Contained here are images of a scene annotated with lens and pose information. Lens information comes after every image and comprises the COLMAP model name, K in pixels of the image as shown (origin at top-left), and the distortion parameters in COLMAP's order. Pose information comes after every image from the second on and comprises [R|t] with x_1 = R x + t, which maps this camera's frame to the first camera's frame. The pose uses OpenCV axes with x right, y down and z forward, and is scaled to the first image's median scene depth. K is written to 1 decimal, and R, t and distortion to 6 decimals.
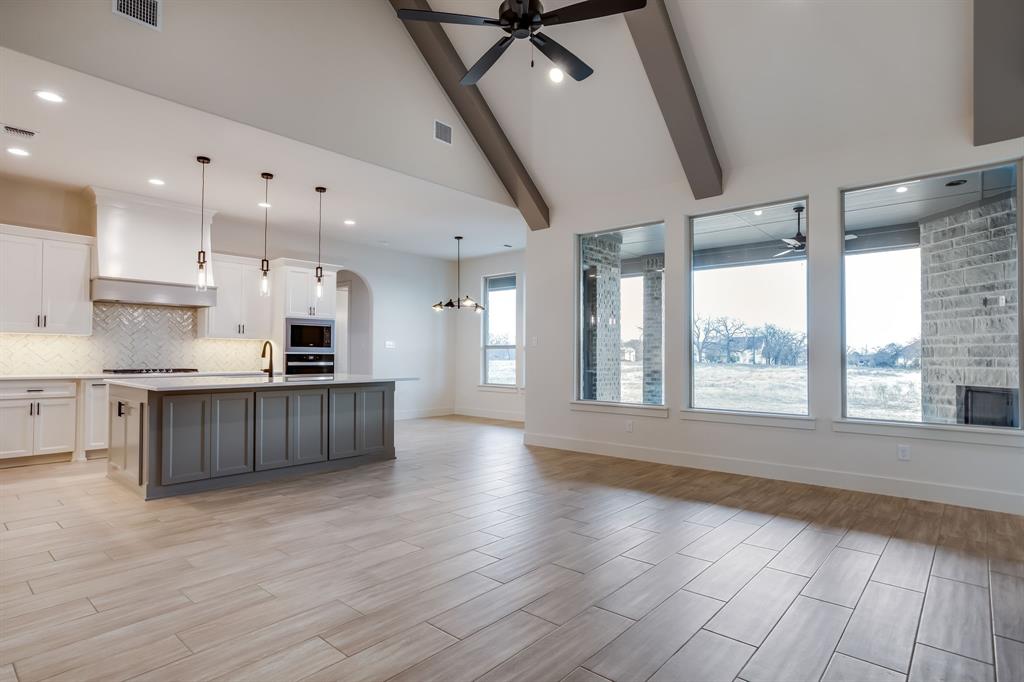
lens RADIAL K [[533.7, 0, 510.0], [0, 533.7, 345.2], [0, 0, 1]] dist [0.000128, -0.000057]
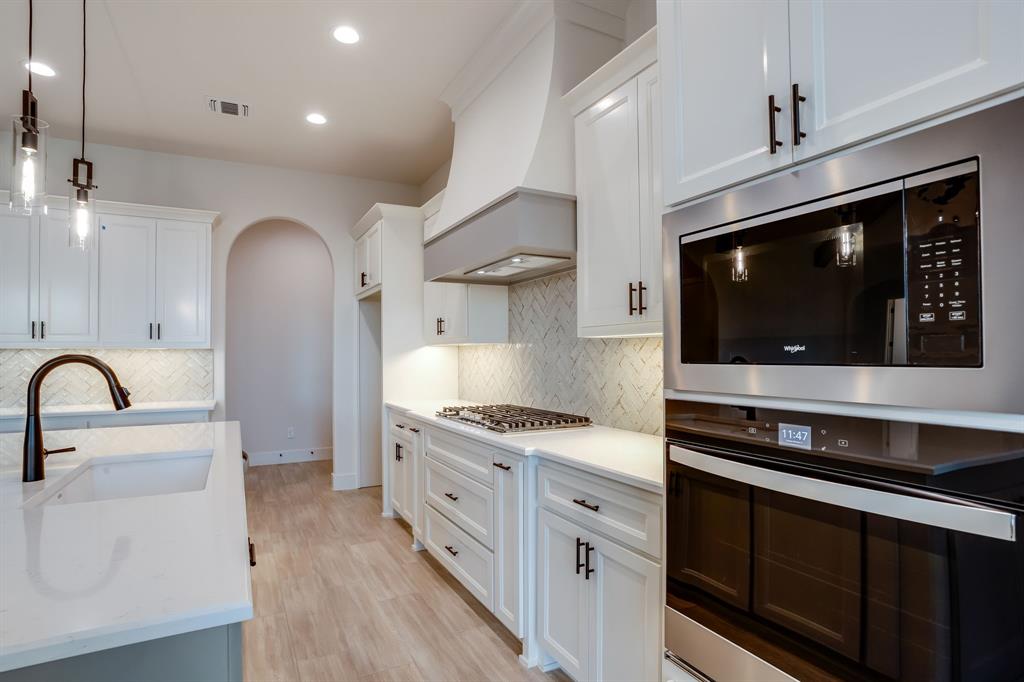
lens RADIAL K [[533.7, 0, 510.0], [0, 533.7, 345.2], [0, 0, 1]] dist [0.000128, -0.000057]
pose [[-0.362062, -0.018928, -0.931962, -0.230873], [0.015299, 0.999538, -0.026244, 0.000557], [0.932029, -0.023760, -0.361605, 1.081749]]
